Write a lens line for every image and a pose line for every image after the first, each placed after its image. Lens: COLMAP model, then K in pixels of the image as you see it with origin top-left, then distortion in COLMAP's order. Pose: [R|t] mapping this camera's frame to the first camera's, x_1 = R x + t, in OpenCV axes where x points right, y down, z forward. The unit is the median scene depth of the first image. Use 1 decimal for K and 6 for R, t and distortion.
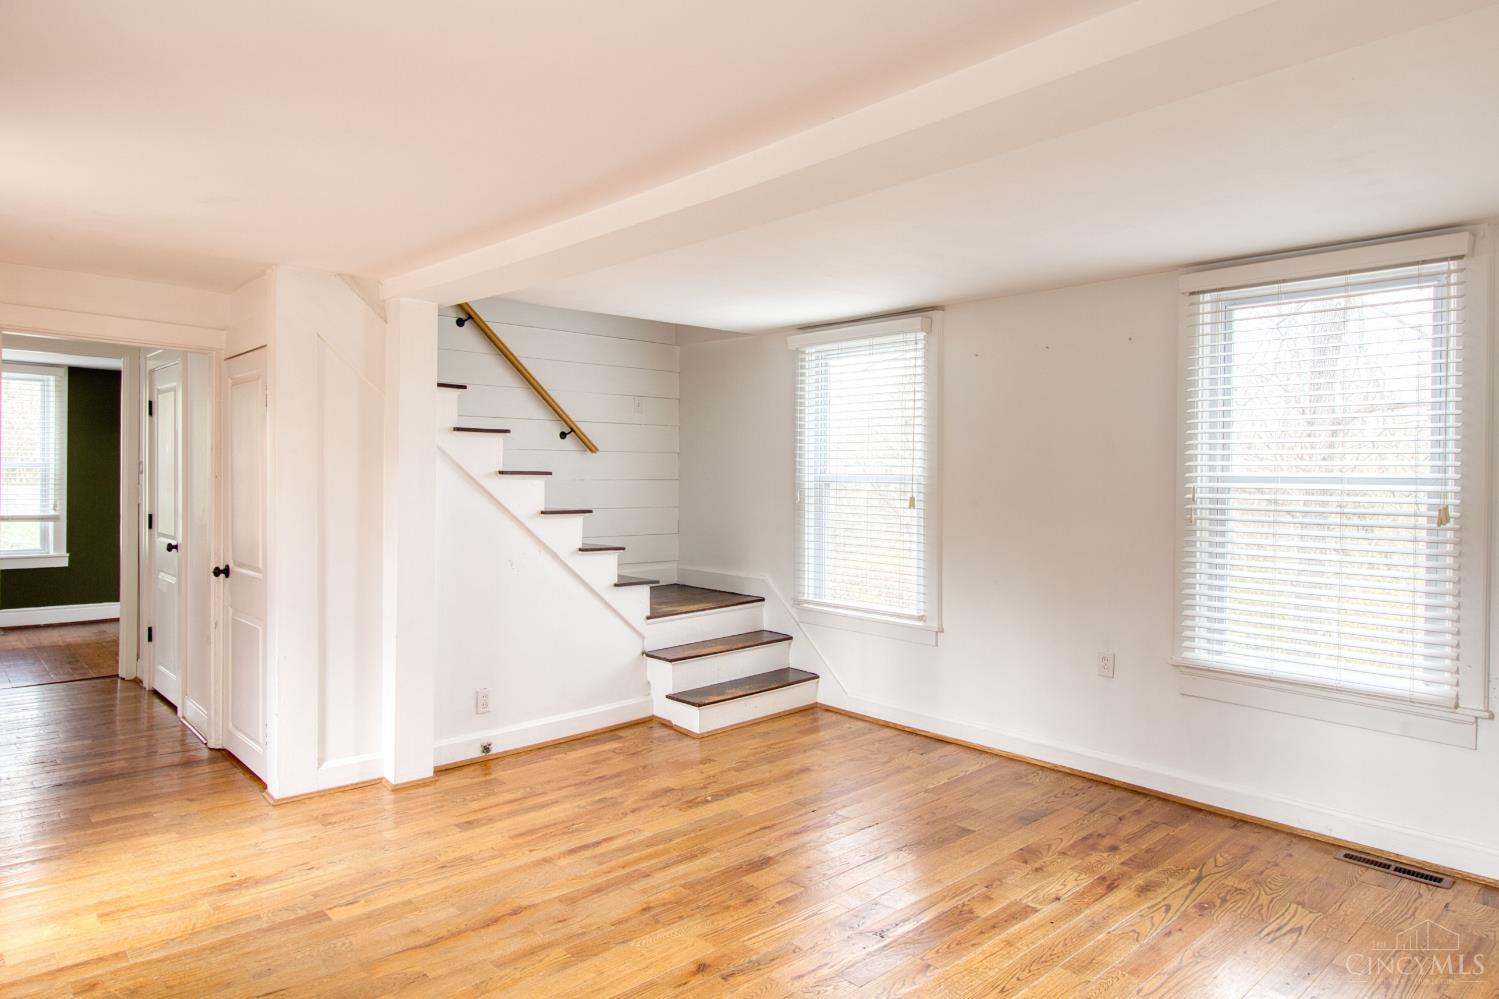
lens RADIAL K [[906.8, 0, 753.2], [0, 906.8, 483.5], [0, 0, 1]] dist [-0.001590, -0.003144]
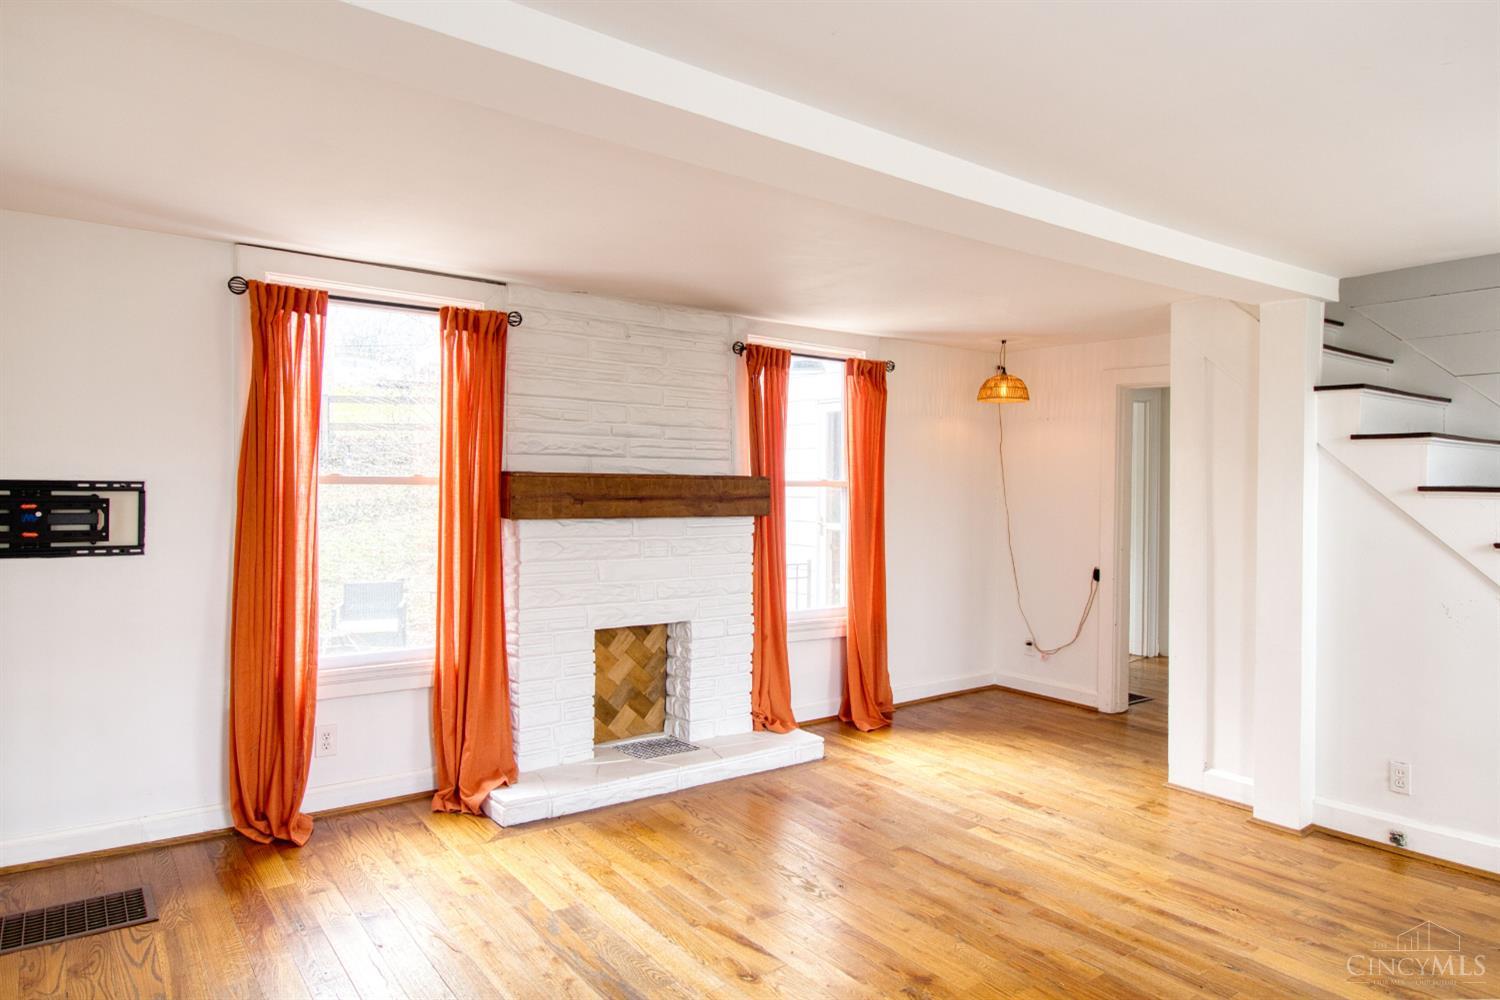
lens RADIAL K [[907.4, 0, 753.7], [0, 907.4, 483.9], [0, 0, 1]] dist [-0.001590, -0.003144]
pose [[-0.089340, -0.009080, -0.995960, 0.694884], [-0.025554, 0.999650, -0.006822, 0.006670], [0.995673, 0.024842, -0.089541, 0.657178]]
